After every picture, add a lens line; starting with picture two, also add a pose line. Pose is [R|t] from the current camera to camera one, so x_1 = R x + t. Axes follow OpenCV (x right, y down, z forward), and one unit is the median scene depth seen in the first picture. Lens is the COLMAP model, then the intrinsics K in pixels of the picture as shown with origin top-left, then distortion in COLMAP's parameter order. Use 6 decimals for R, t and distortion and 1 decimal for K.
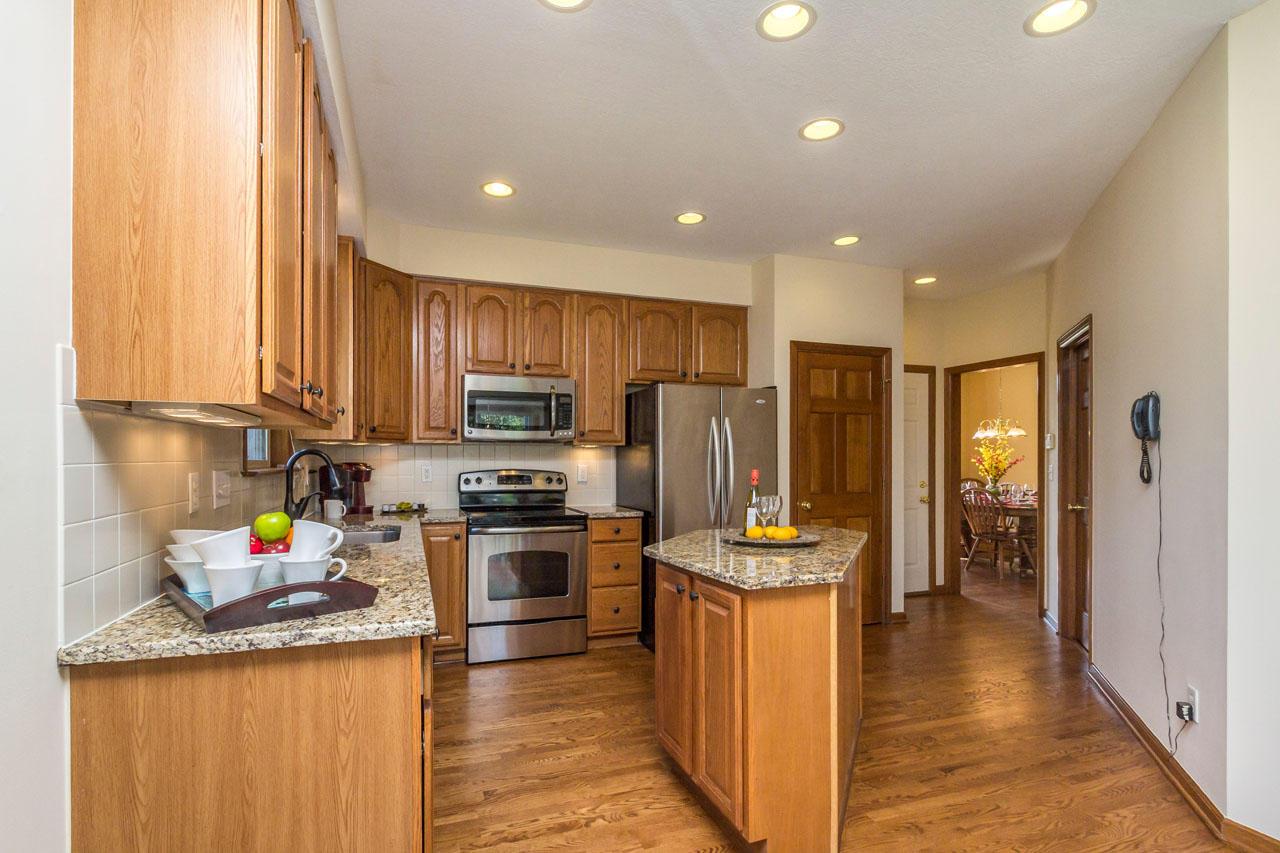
lens RADIAL K [[602.1, 0, 599.7], [0, 602.1, 460.4], [0, 0, 1]] dist [0.000264, -0.000328]
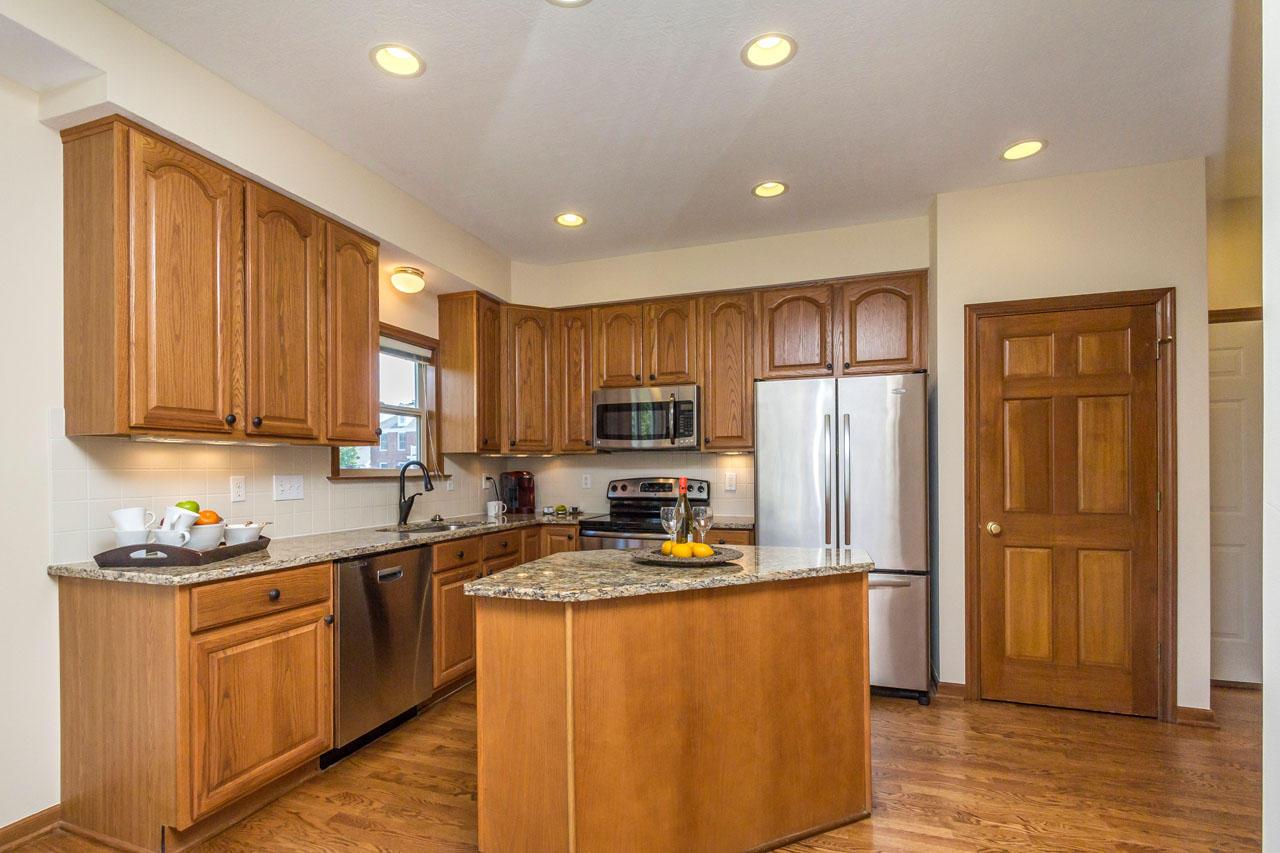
lens RADIAL K [[602.1, 0, 620.7], [0, 602.1, 464.0], [0, 0, 1]] dist [0.000264, -0.000328]
pose [[0.785463, -0.011797, -0.618796, 0.465416], [0.006072, 0.999917, -0.011355, 0.003712], [0.618879, 0.005161, 0.785469, 0.158991]]
